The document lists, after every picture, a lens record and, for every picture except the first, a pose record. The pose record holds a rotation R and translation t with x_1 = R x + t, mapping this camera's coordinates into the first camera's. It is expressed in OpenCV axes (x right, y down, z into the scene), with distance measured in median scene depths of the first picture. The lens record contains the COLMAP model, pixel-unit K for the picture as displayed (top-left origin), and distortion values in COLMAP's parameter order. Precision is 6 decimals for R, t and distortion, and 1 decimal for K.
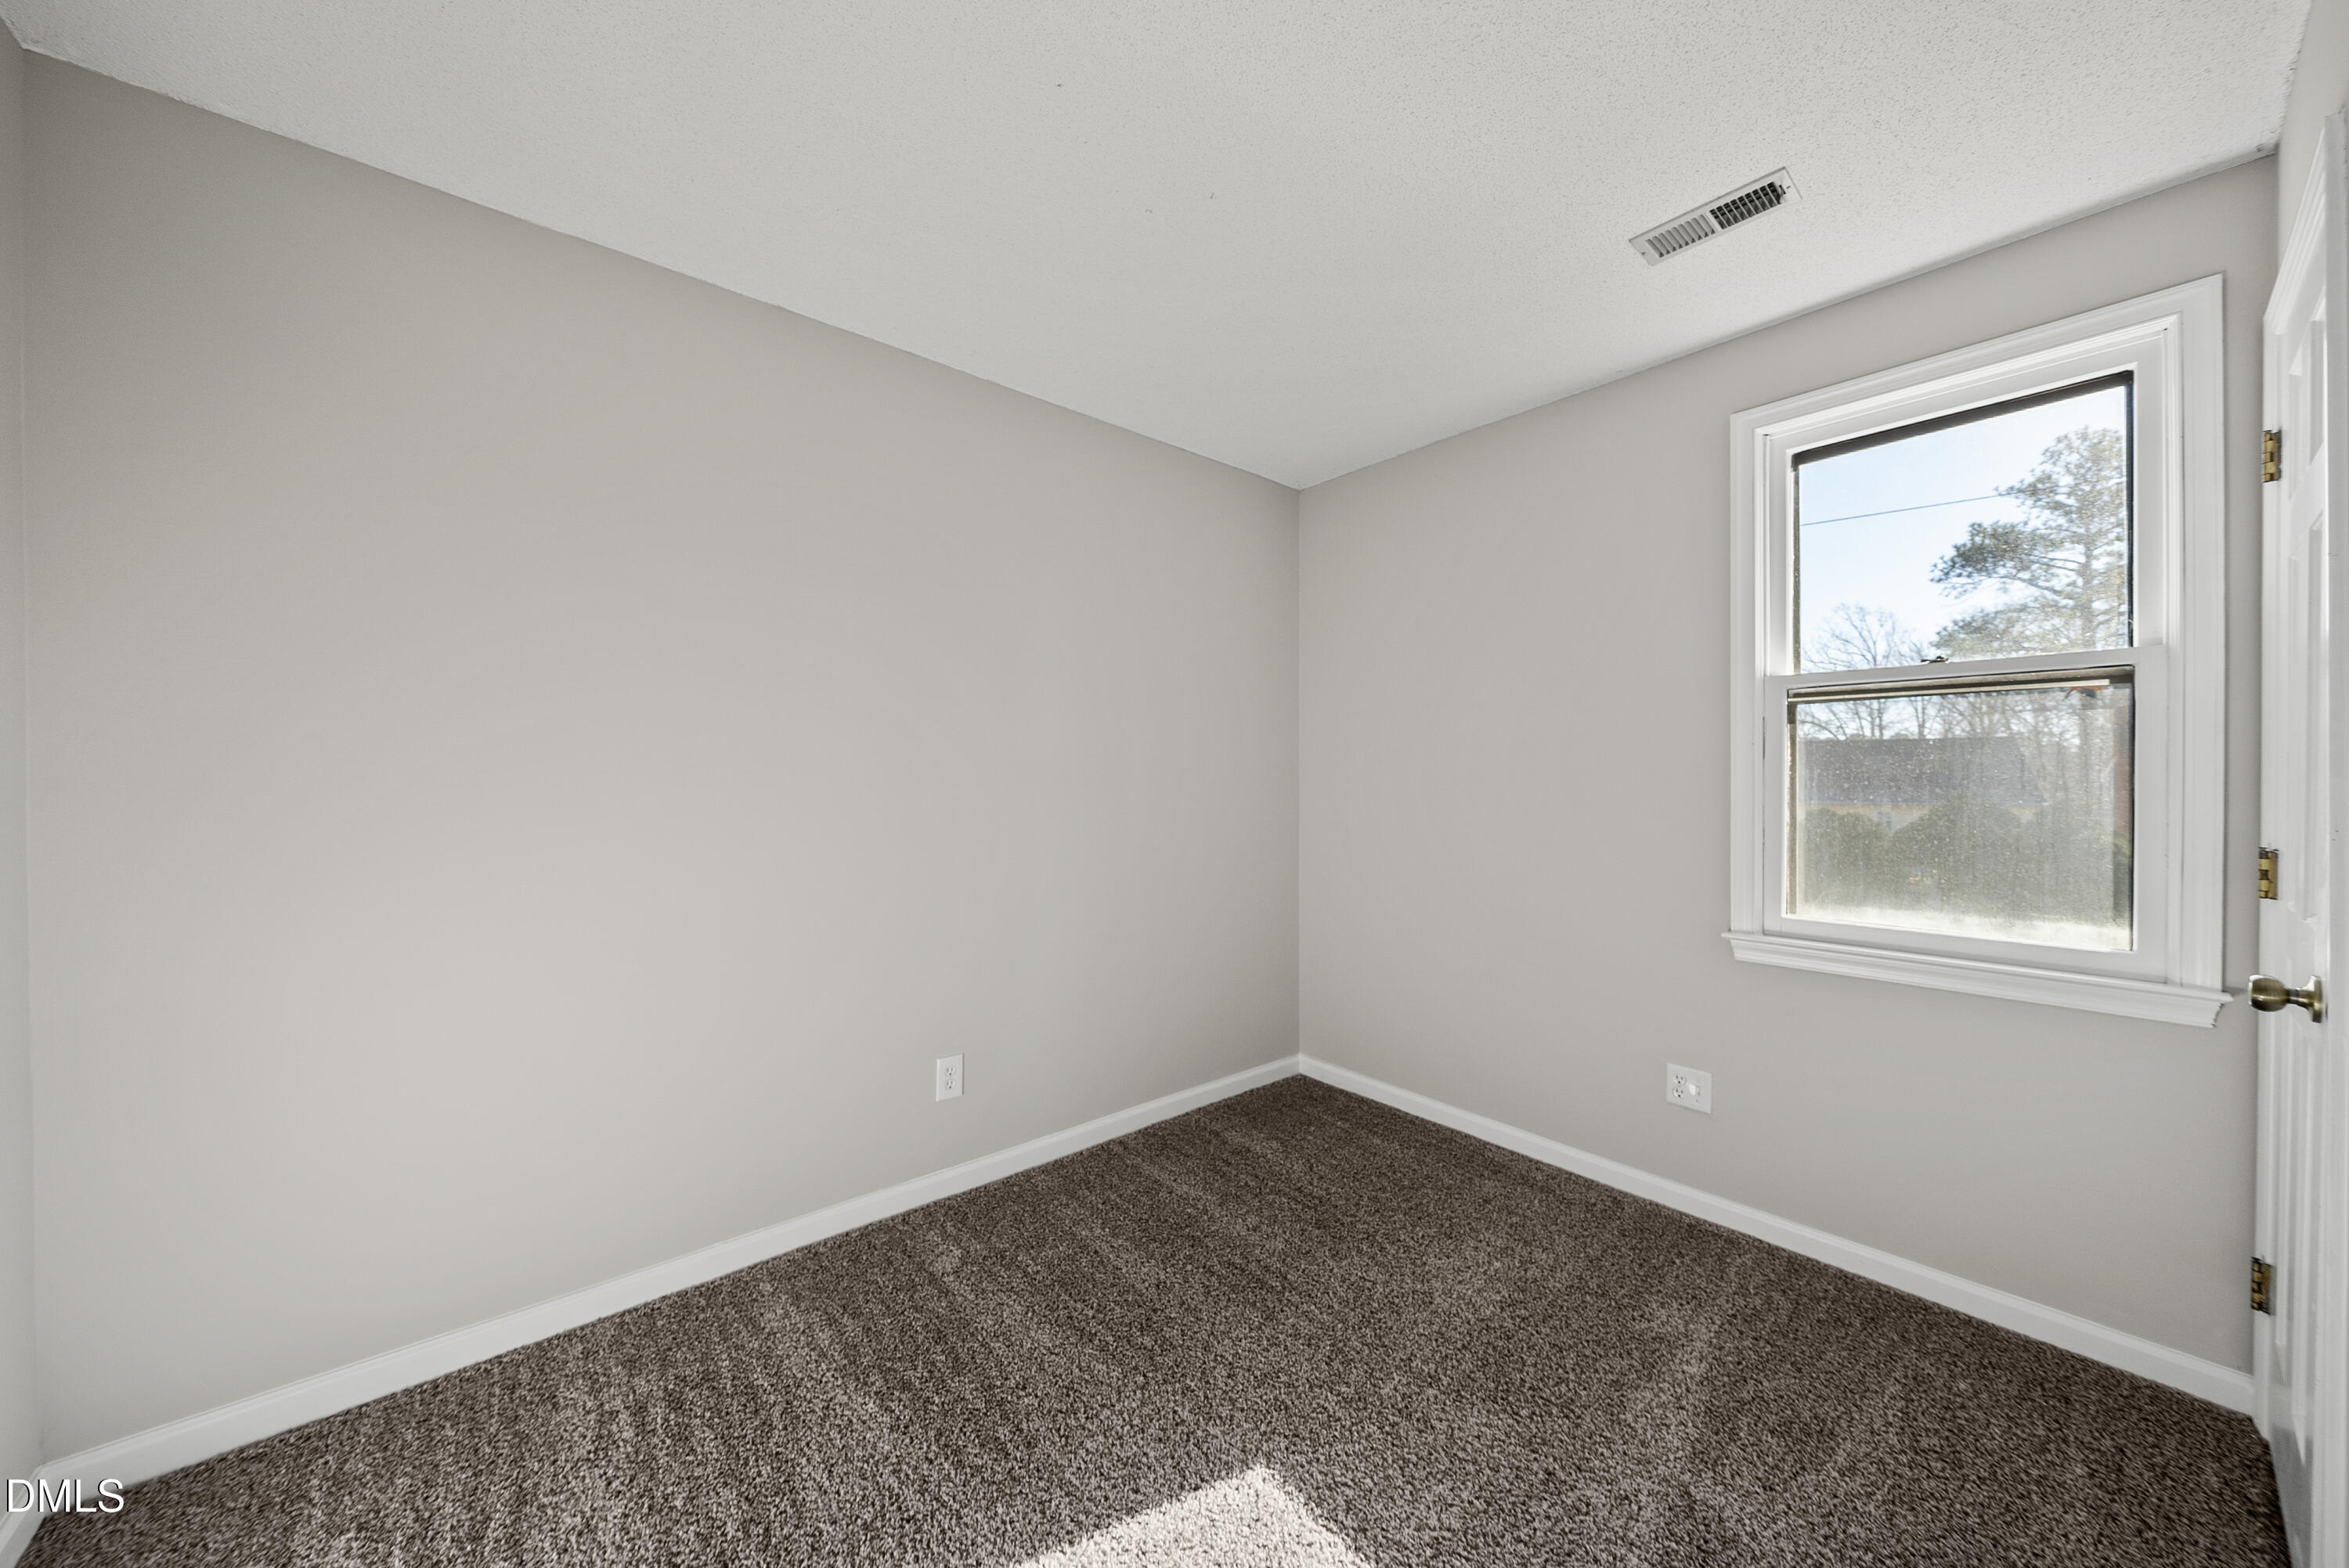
lens RADIAL K [[812.3, 0, 1158.2], [0, 812.3, 784.3], [0, 0, 1]] dist [-0.008787, 0.000055]
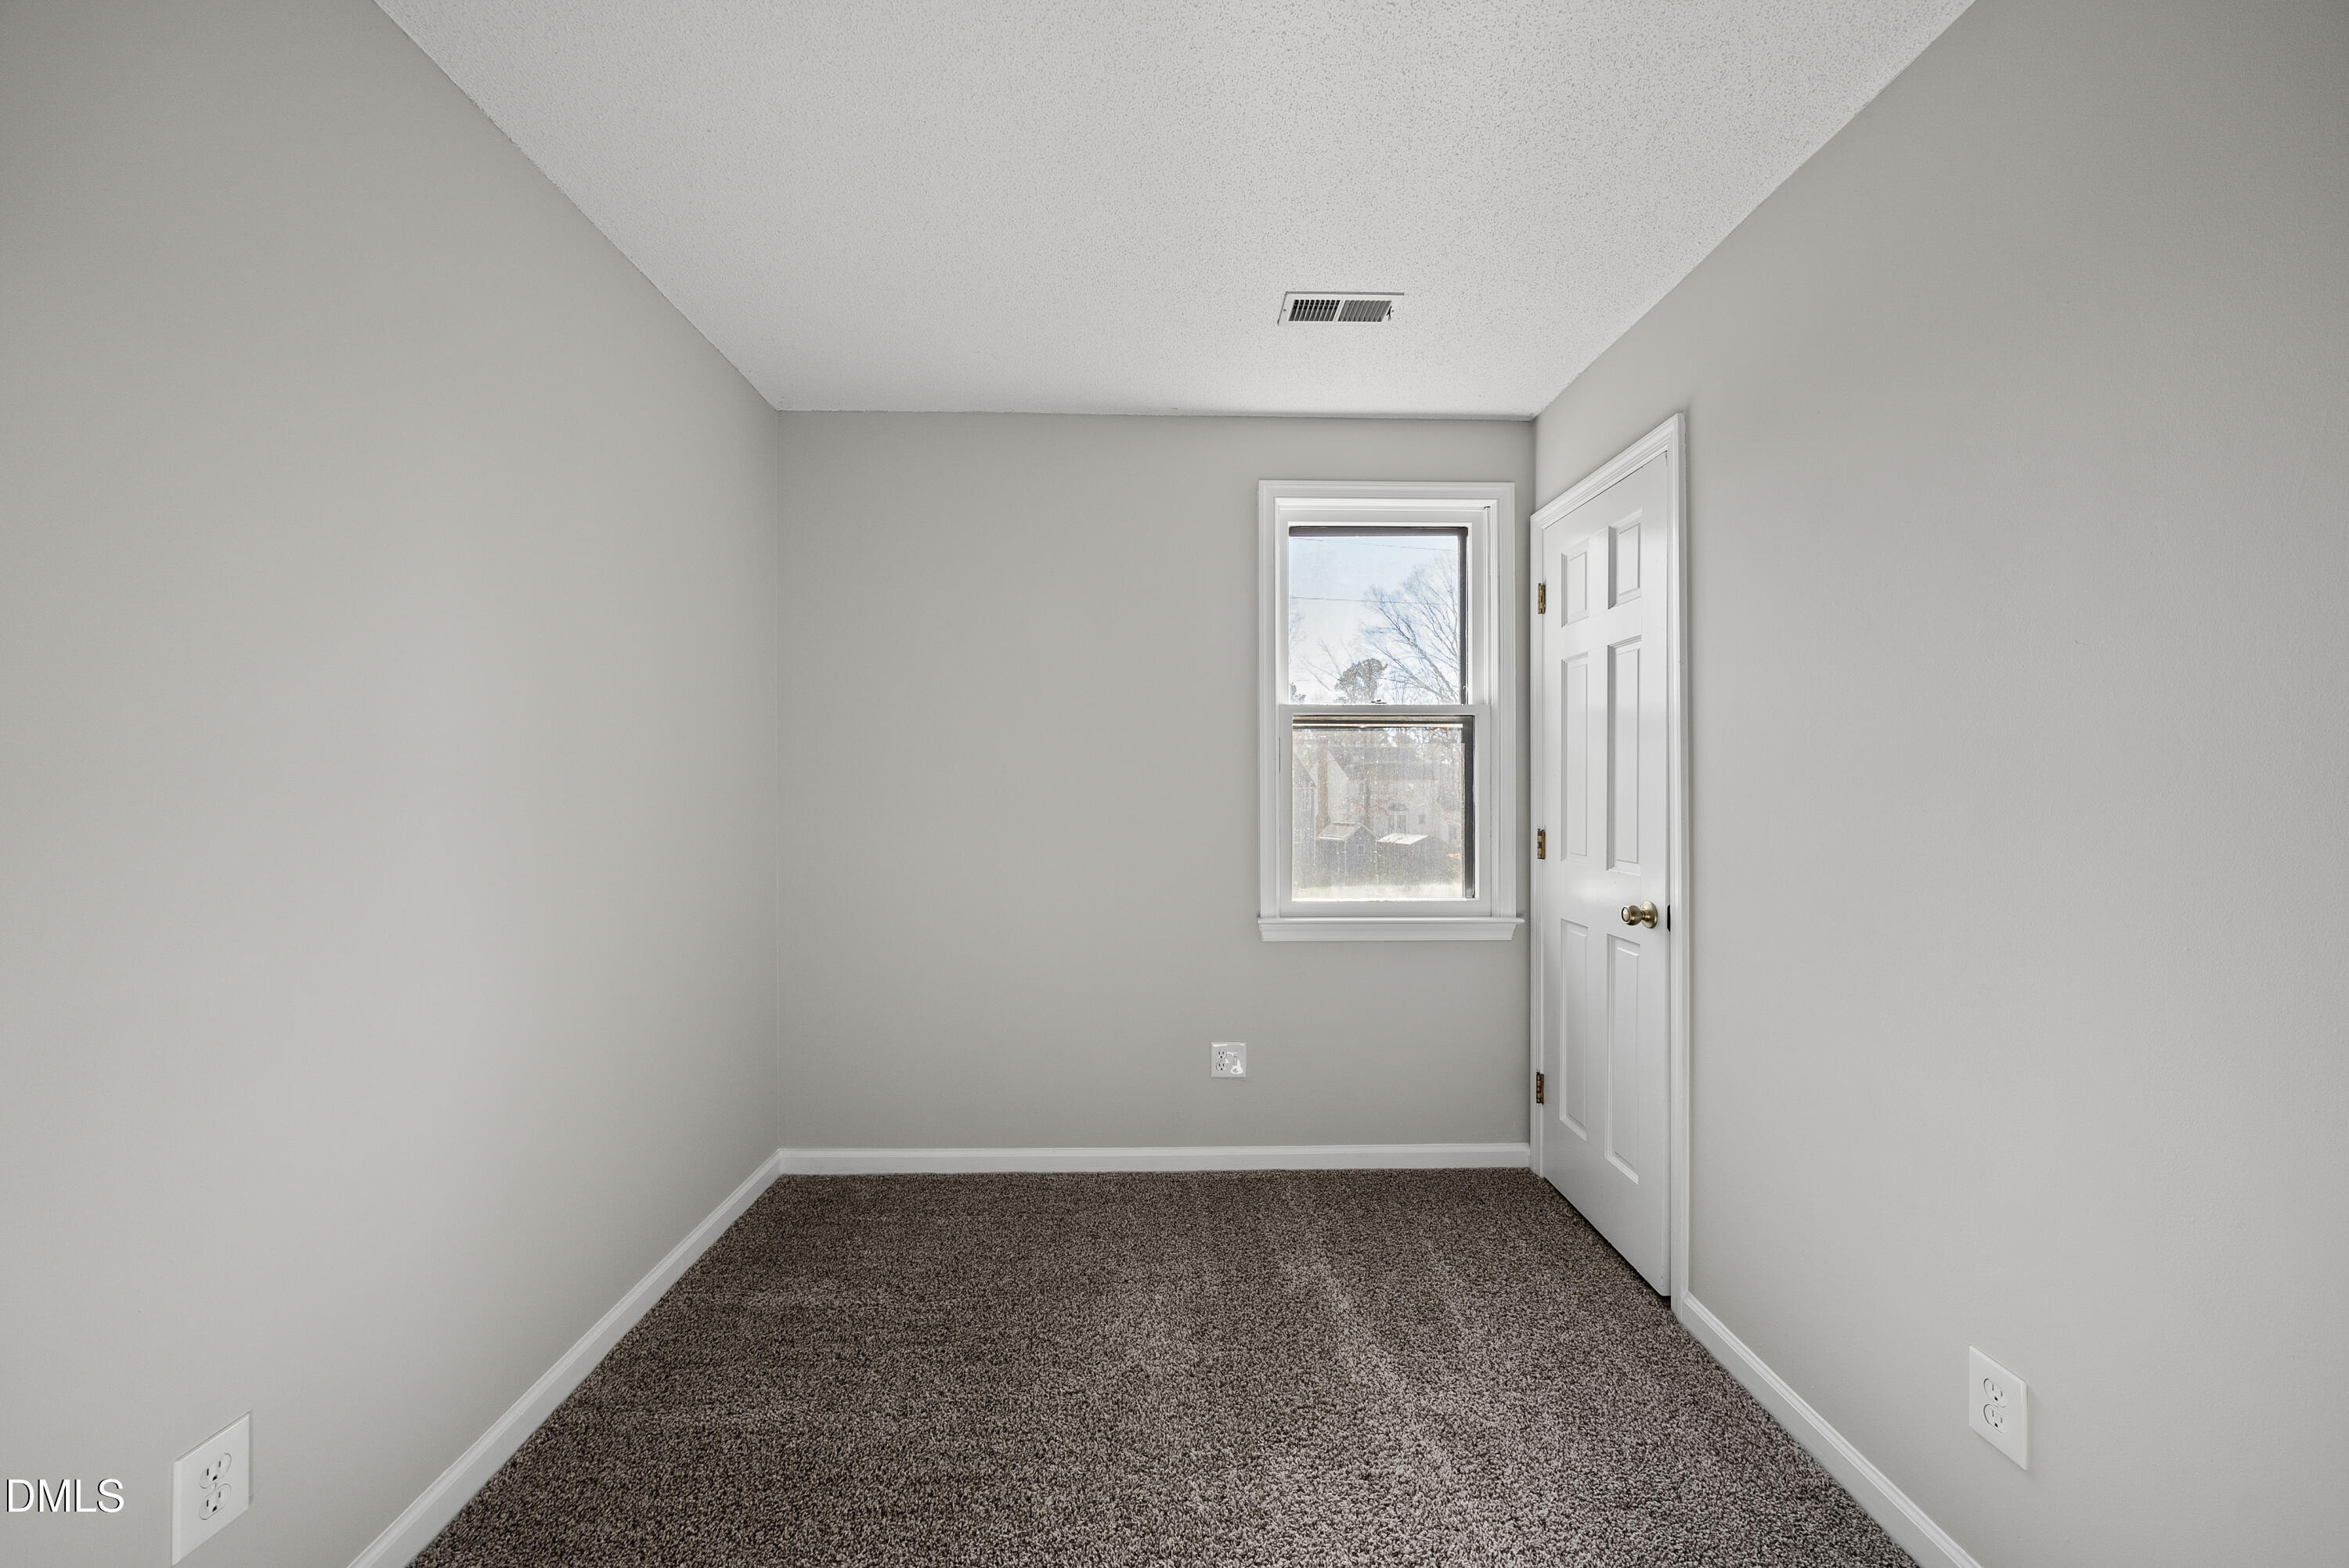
lens RADIAL K [[810.2, 0, 1172.2], [0, 810.2, 790.1], [0, 0, 1]] dist [-0.007987, -0.000172]
pose [[0.619330, -0.004883, 0.785115, -0.305728], [0.006552, 0.999978, 0.001051, -0.007015], [-0.785103, 0.004493, 0.619349, 0.377149]]
